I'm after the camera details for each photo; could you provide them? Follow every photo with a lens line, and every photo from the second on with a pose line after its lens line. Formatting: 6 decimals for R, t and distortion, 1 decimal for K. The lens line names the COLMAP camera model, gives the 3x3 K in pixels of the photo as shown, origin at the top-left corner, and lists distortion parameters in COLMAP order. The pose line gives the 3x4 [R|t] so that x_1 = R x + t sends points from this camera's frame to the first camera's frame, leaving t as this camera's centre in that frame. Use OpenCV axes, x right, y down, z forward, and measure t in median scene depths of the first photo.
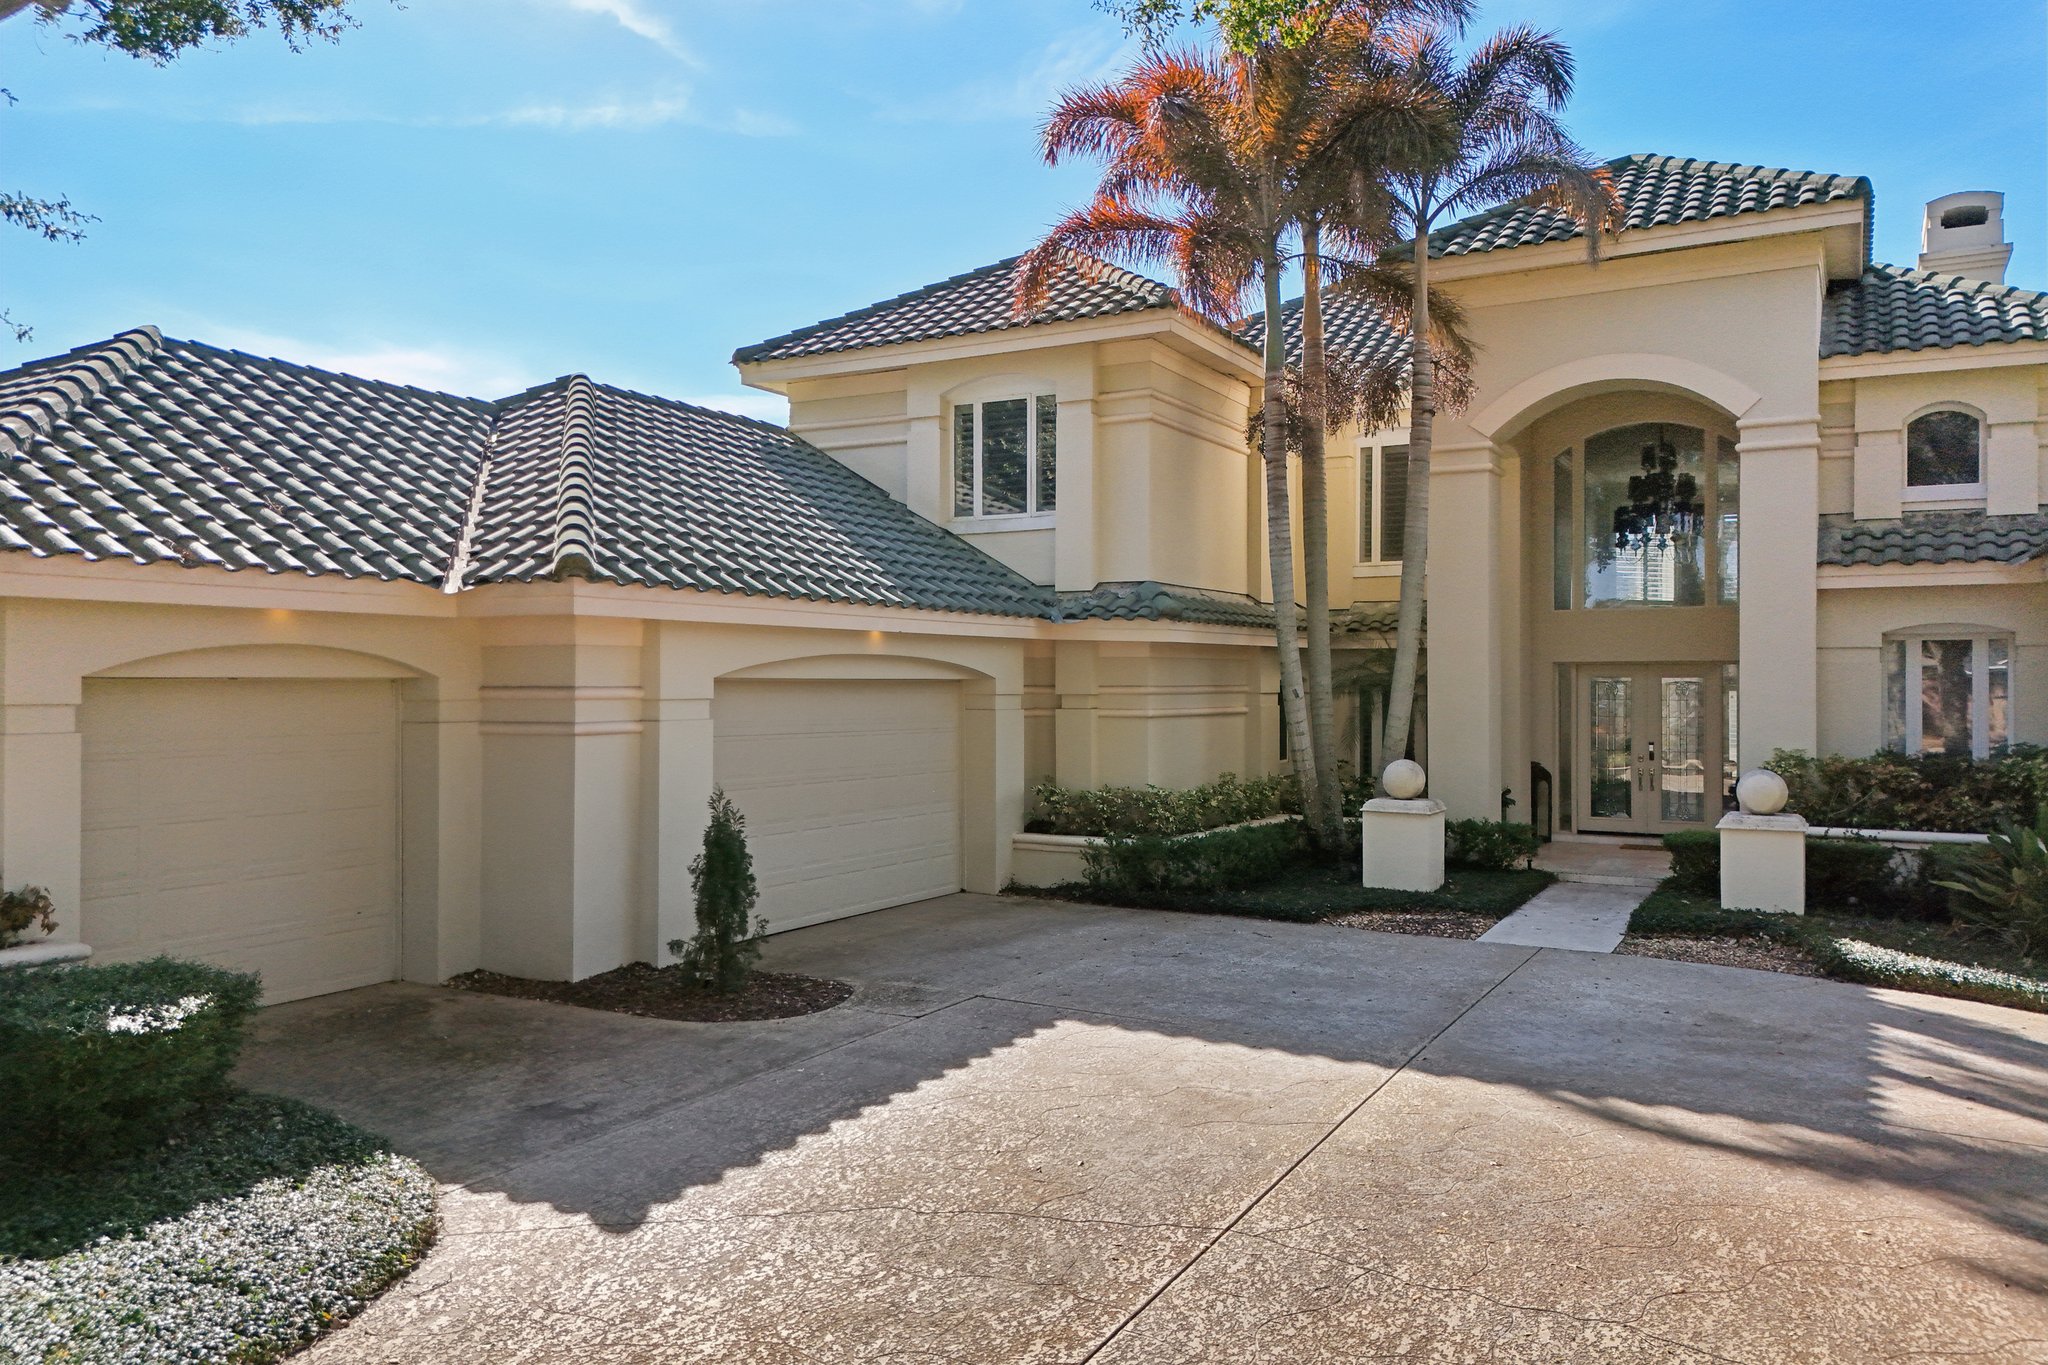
lens RADIAL K [[1500.3, 0, 1020.2], [0, 1500.3, 680.5], [0, 0, 1]] dist [0.075437, -0.084645]
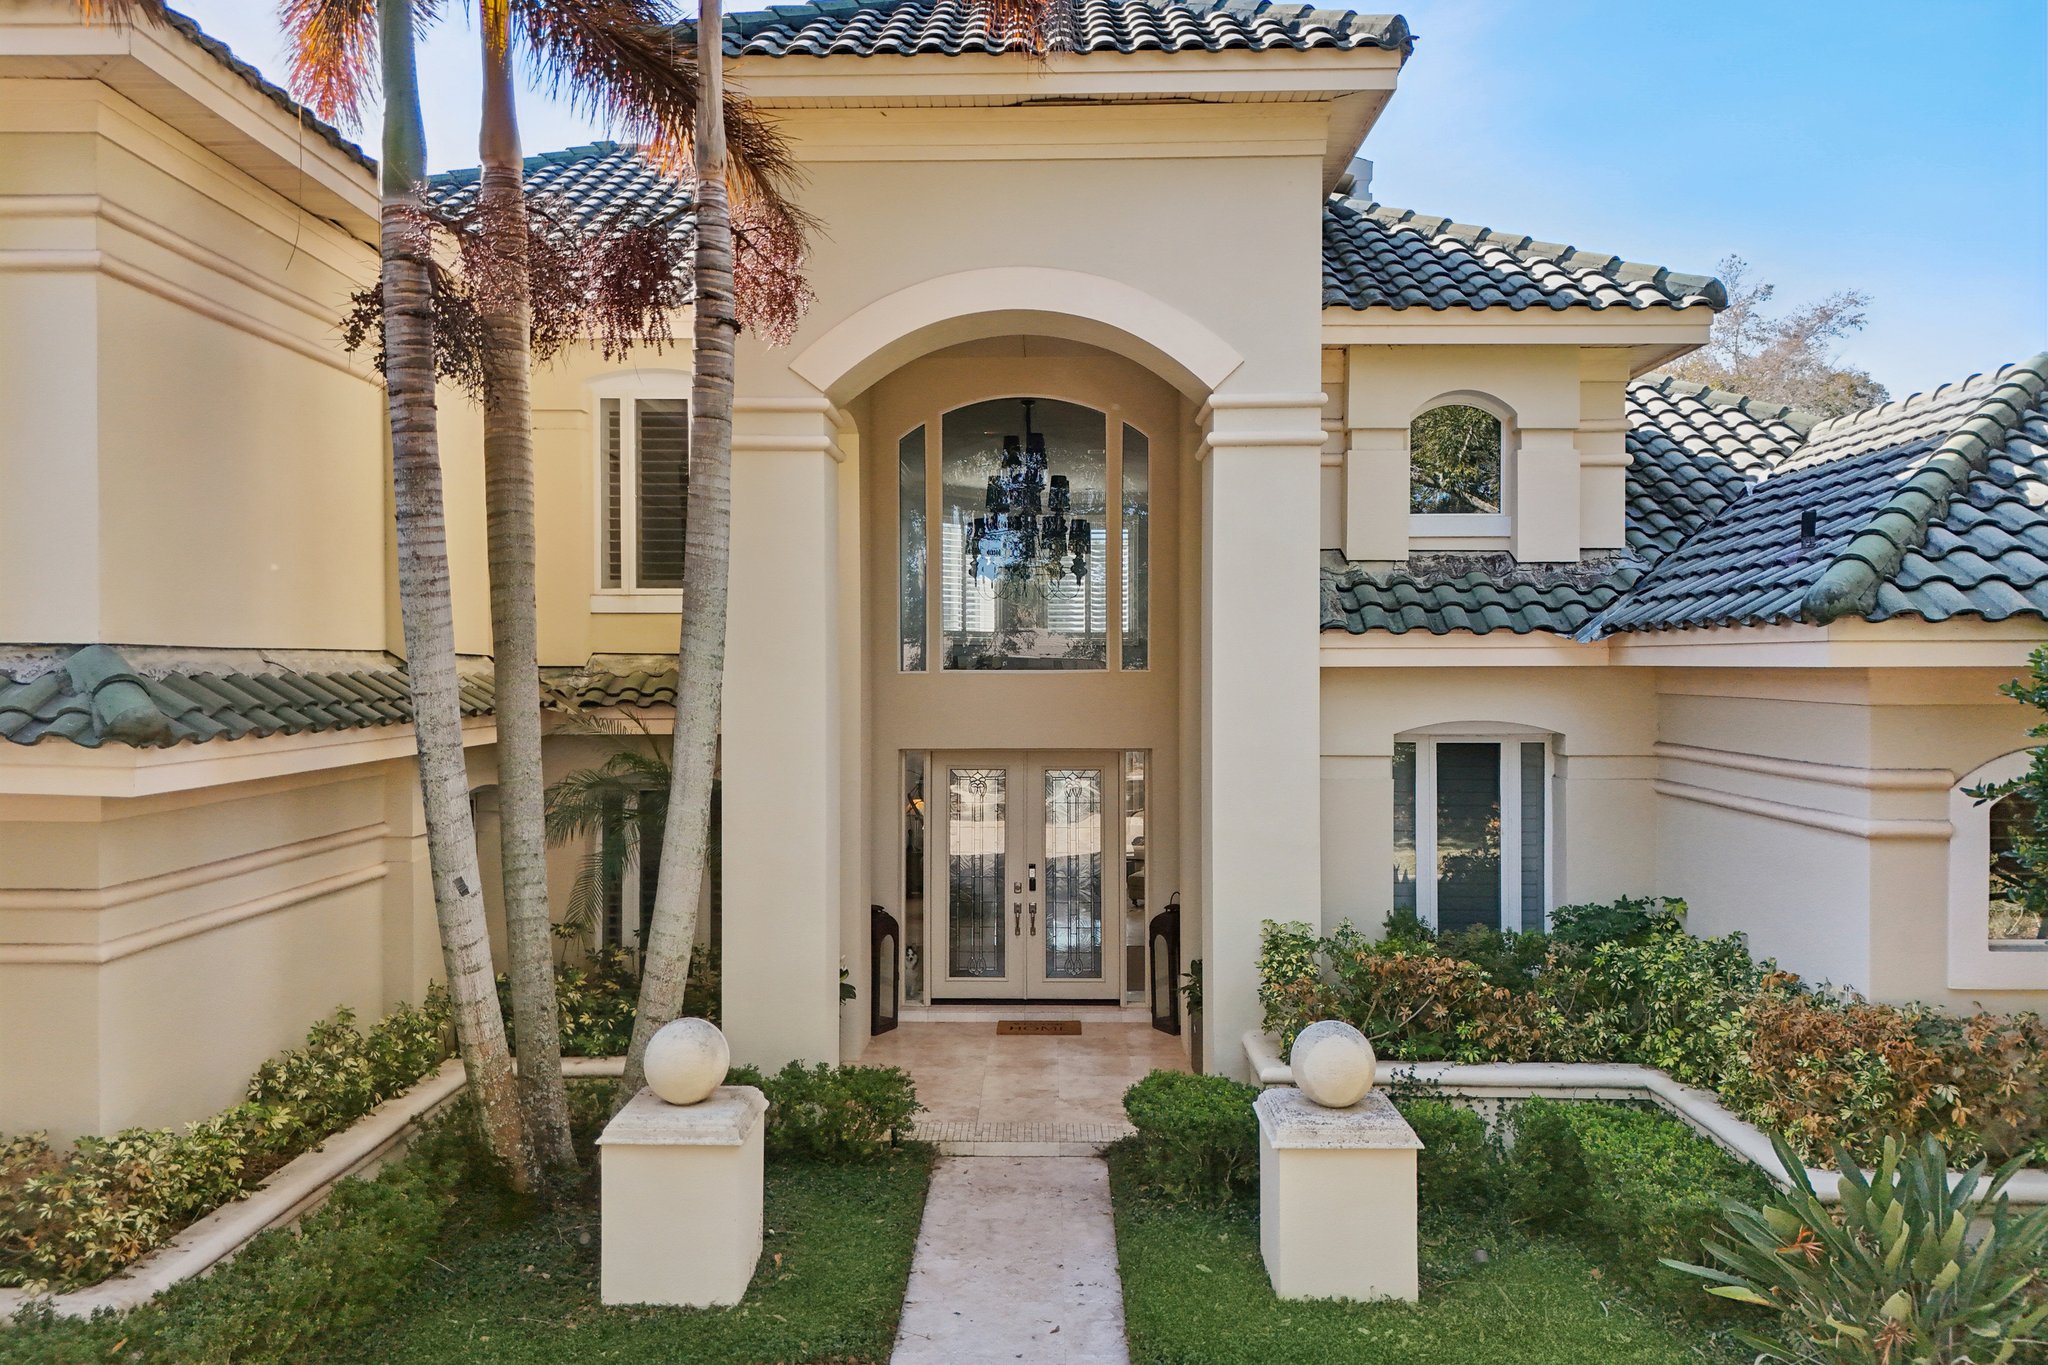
lens RADIAL K [[1500.3, 0, 1020.2], [0, 1500.3, 680.5], [0, 0, 1]] dist [0.075437, -0.084645]
pose [[0.884365, -0.004905, 0.466771, 0.115416], [0.001898, 0.999974, 0.006912, -0.058414], [-0.466793, -0.005227, 0.884351, 0.489417]]
